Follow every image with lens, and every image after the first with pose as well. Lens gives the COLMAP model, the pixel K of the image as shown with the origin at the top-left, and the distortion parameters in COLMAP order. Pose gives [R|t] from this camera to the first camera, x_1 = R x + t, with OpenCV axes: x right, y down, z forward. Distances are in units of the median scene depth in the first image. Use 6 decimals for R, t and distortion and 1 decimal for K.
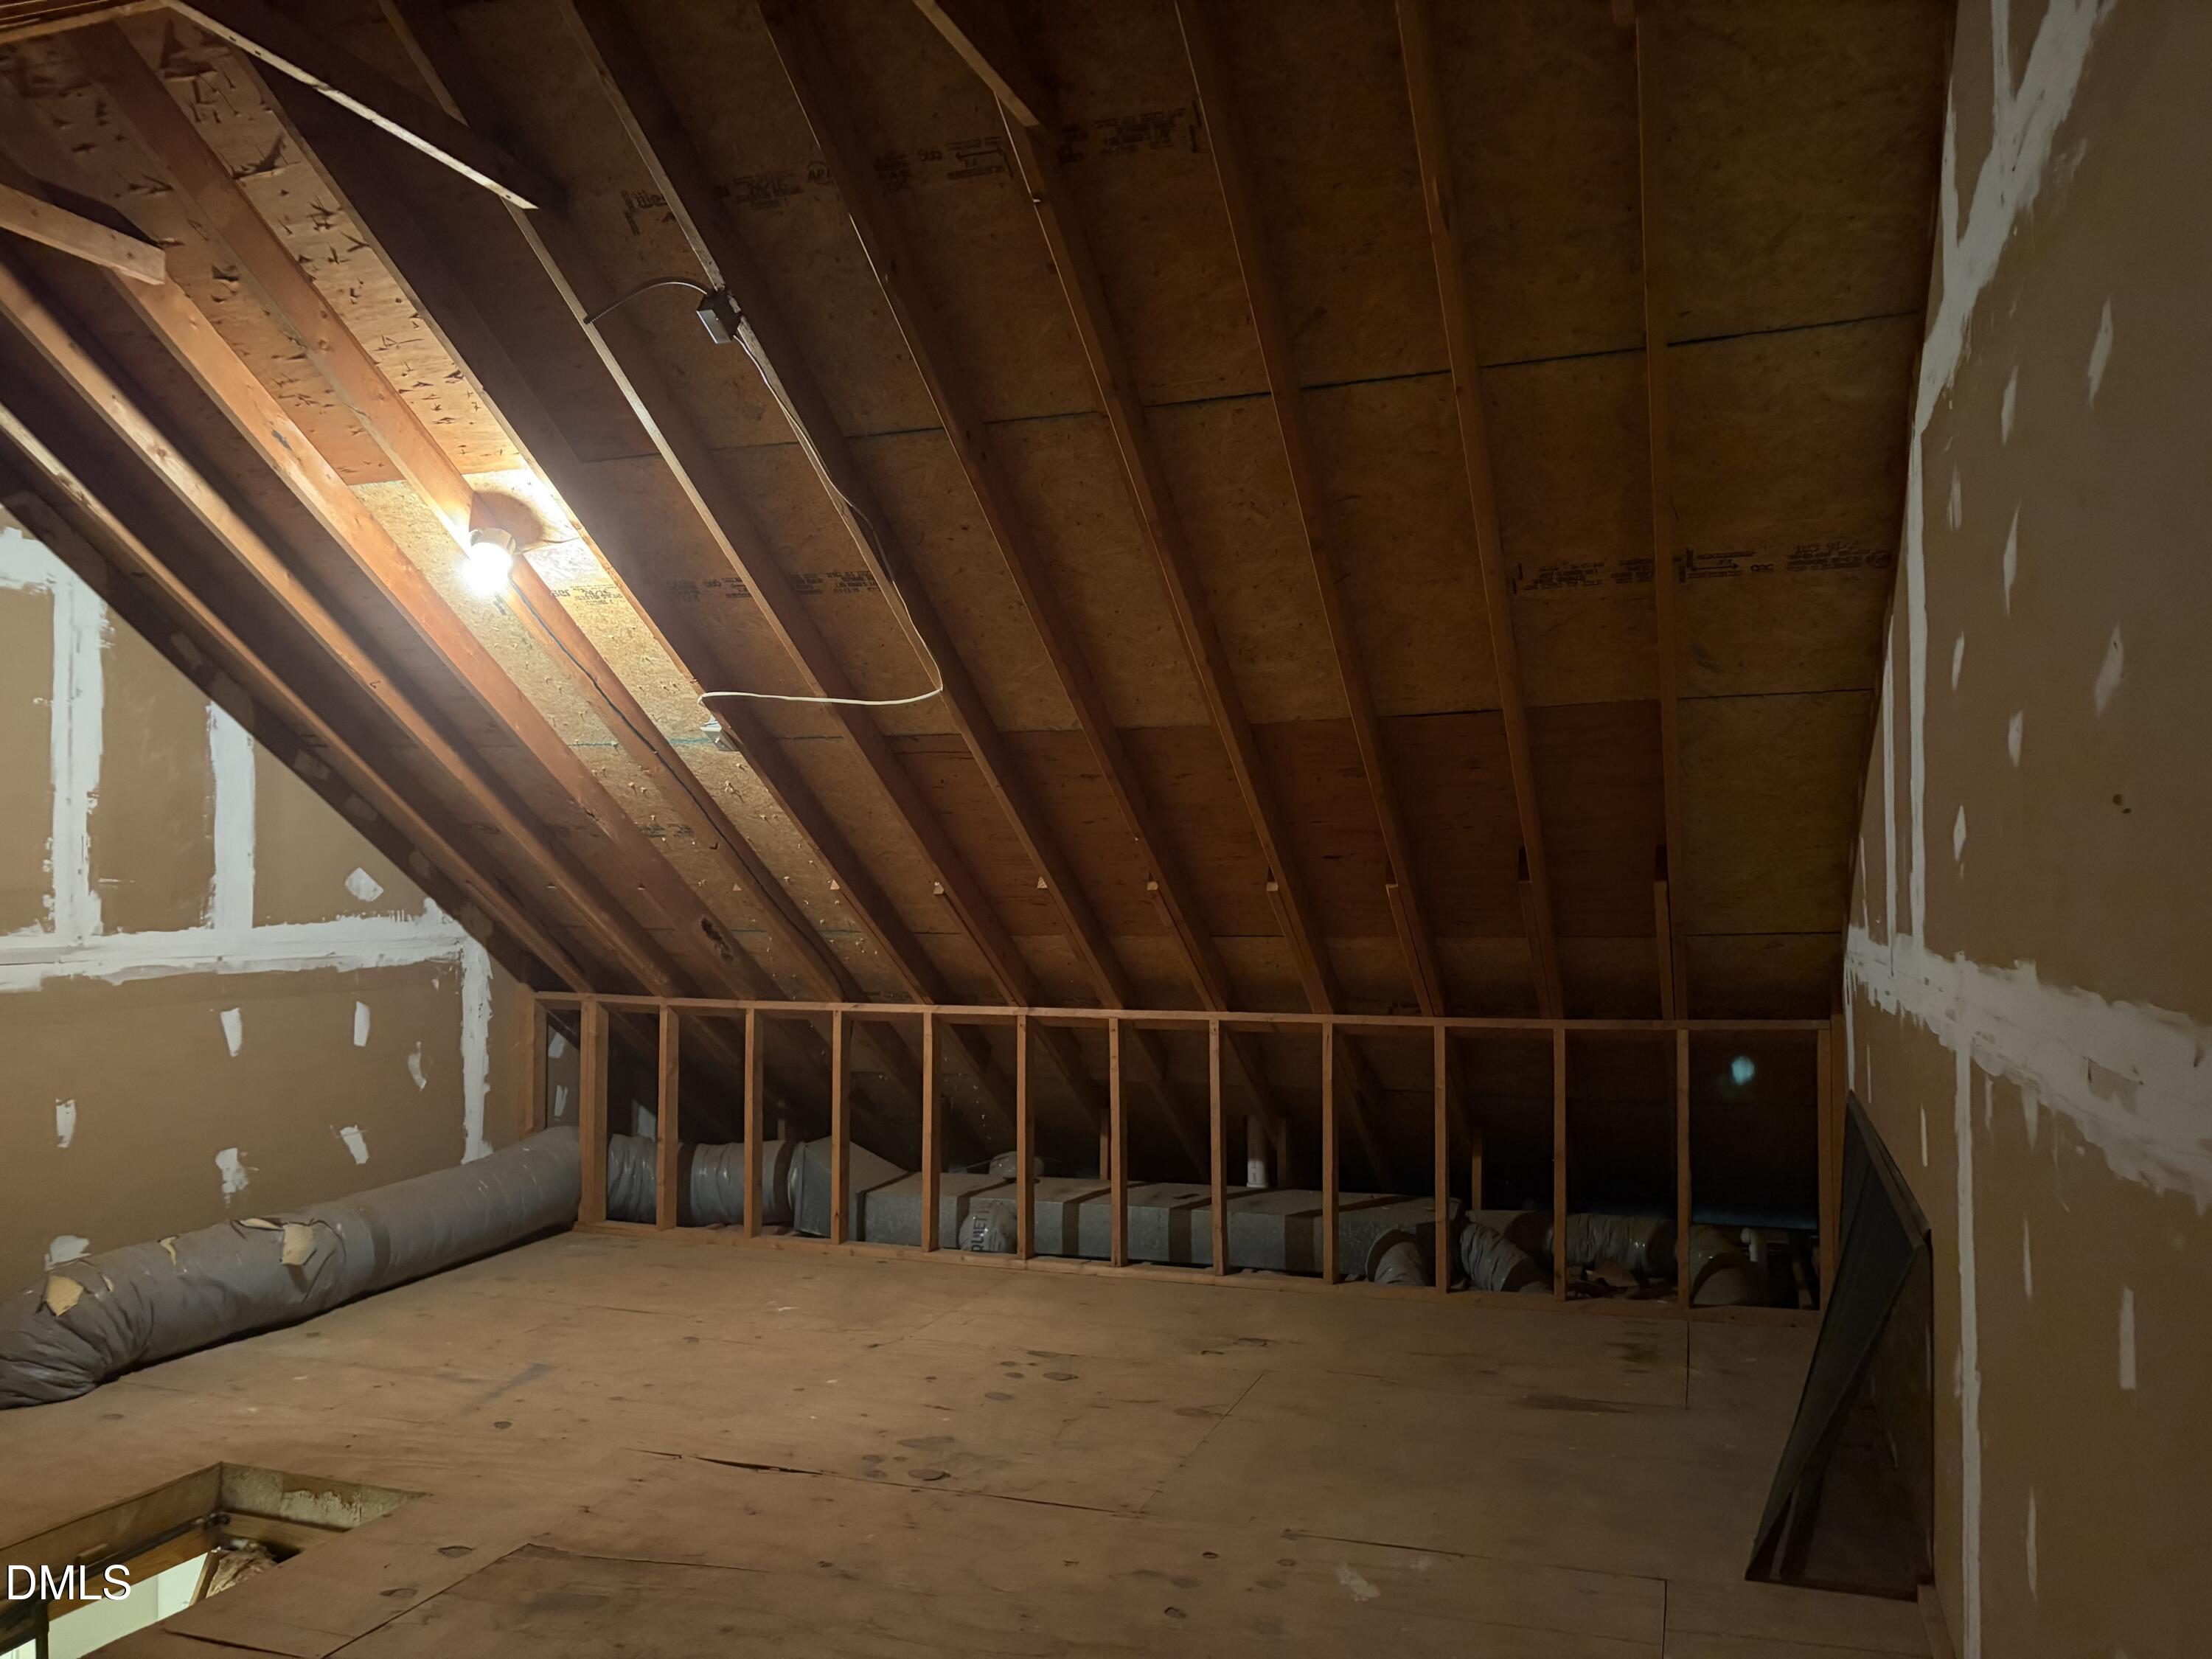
lens RADIAL K [[1689.9, 0, 1109.9], [0, 1689.9, 826.9], [0, 0, 1]] dist [0.036382, -0.019581]
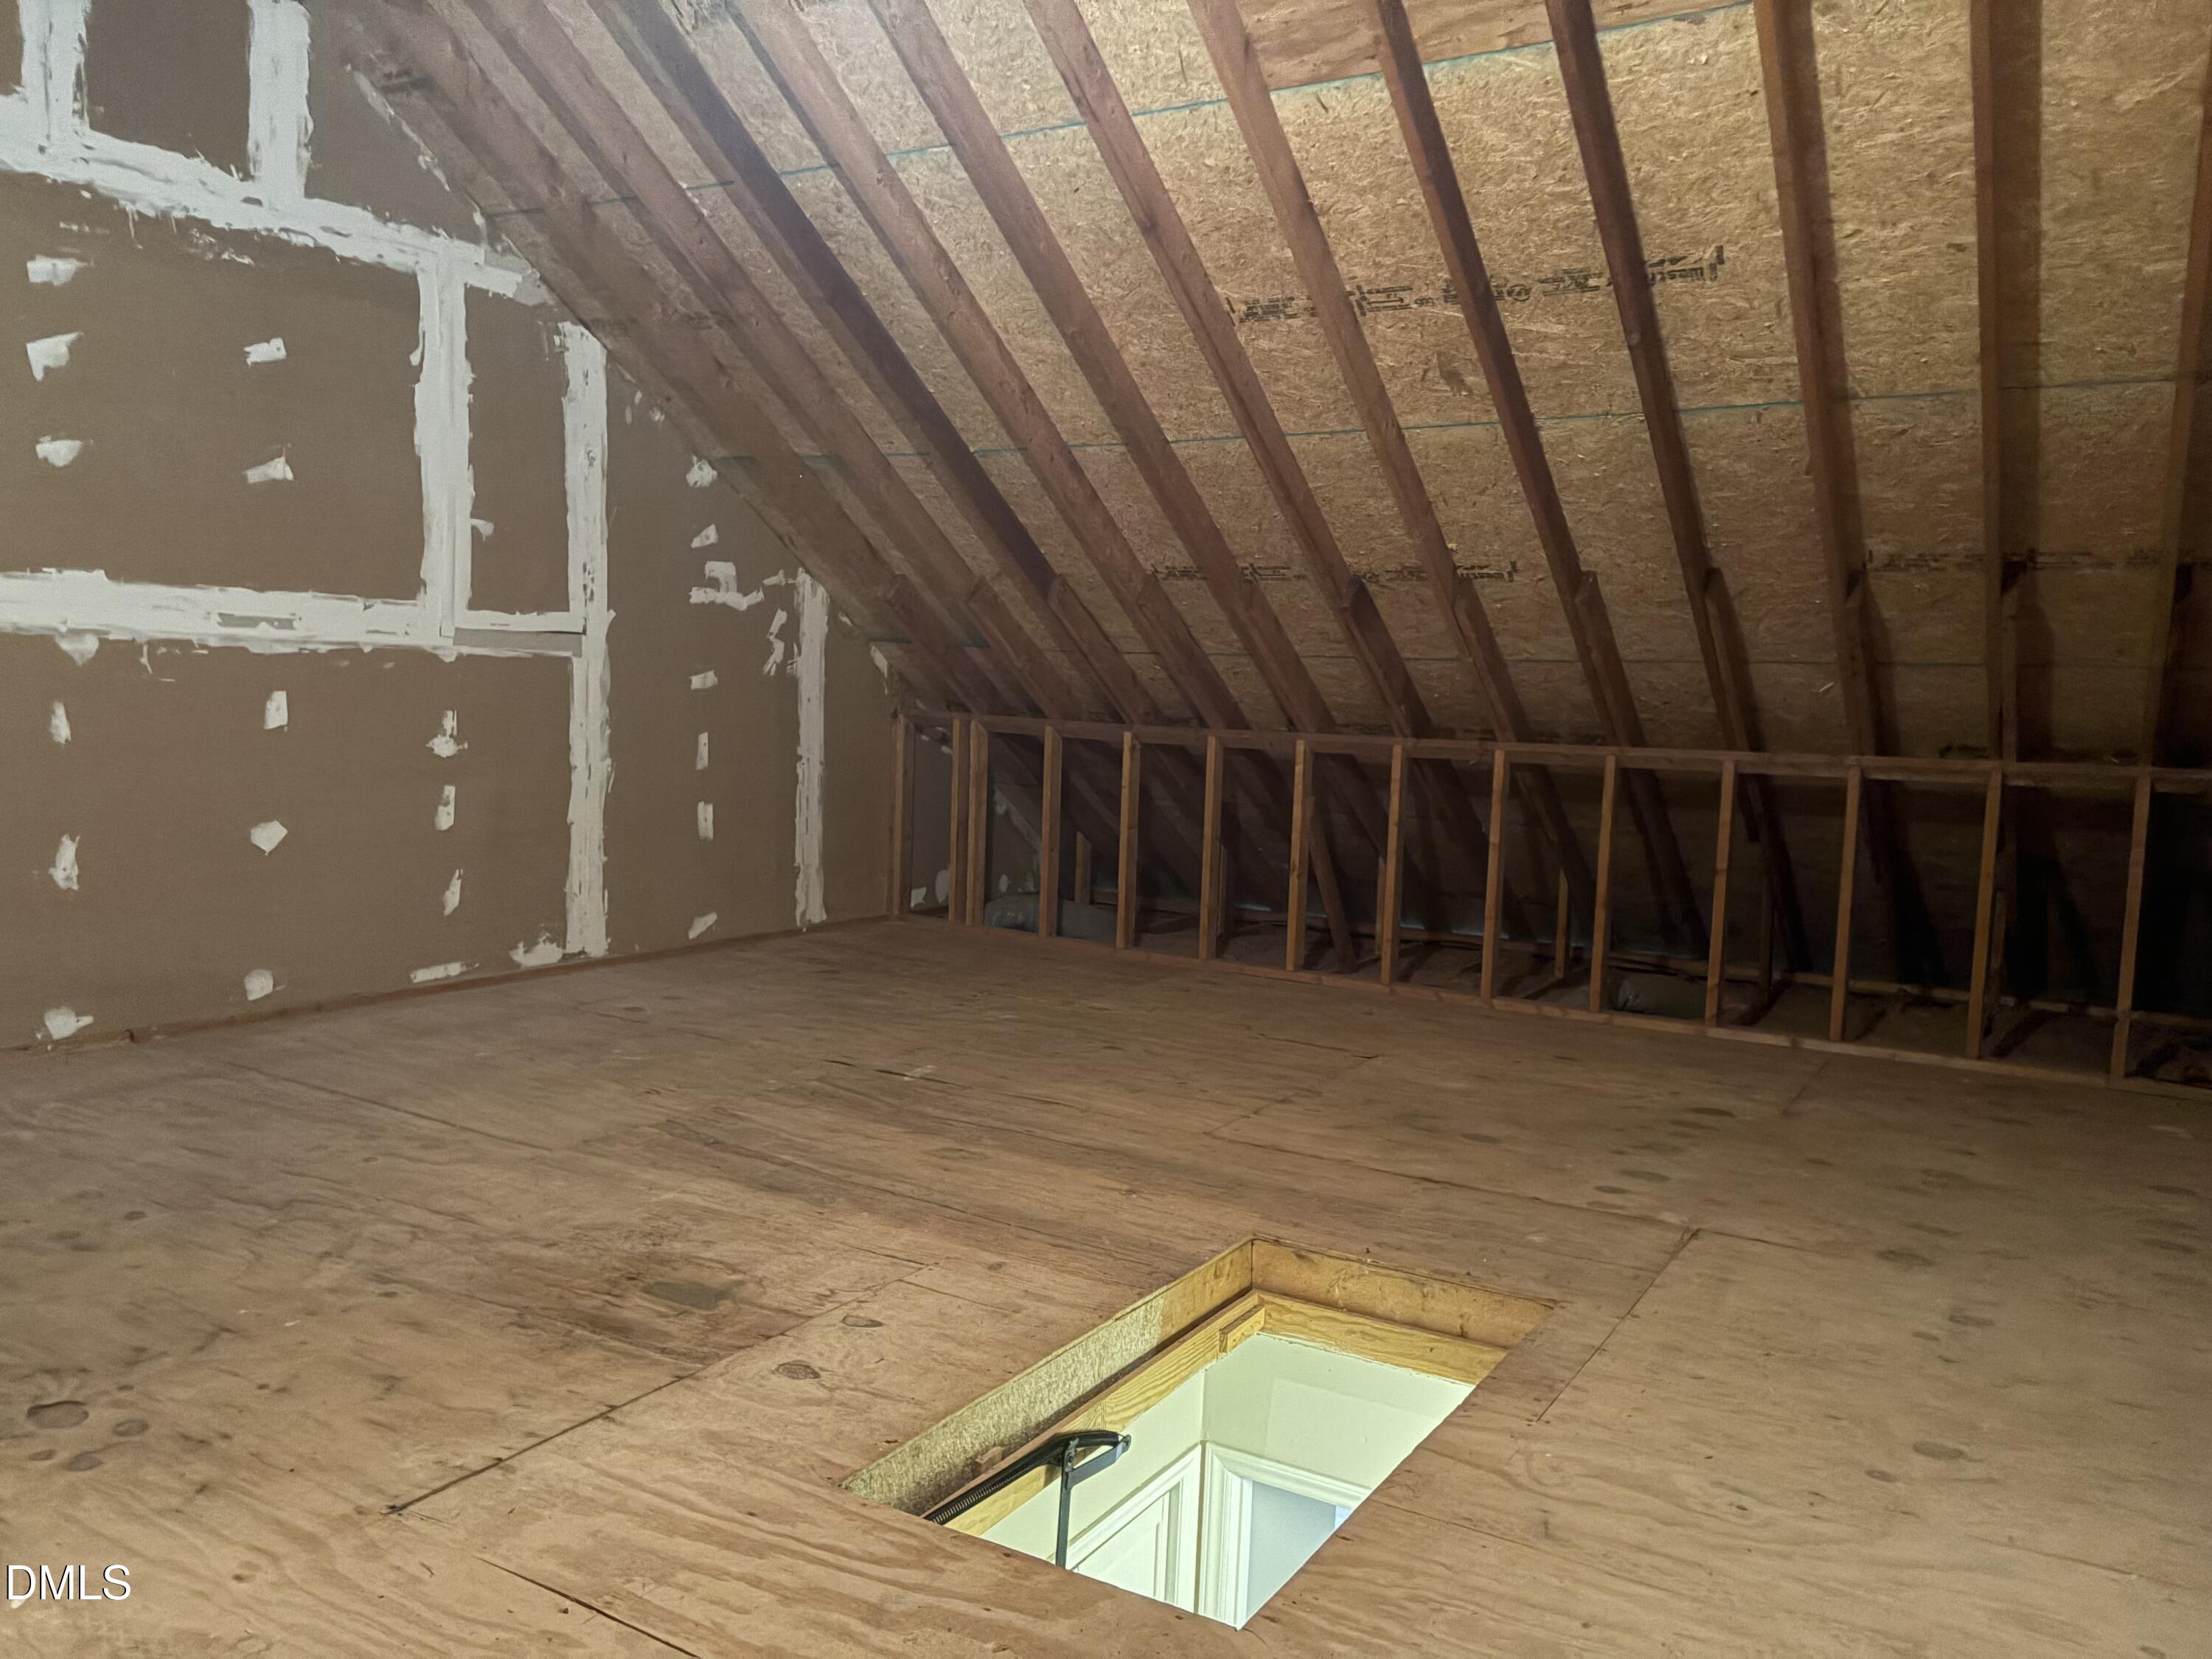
lens RADIAL K [[1669.3, 0, 1113.8], [0, 1669.3, 825.2], [0, 0, 1]] dist [0.039383, -0.039125]
pose [[-0.978396, -0.054024, 0.199557, -0.487585], [-0.044563, 0.997673, 0.051604, 0.103585], [-0.201880, 0.041596, -0.978527, 1.256283]]
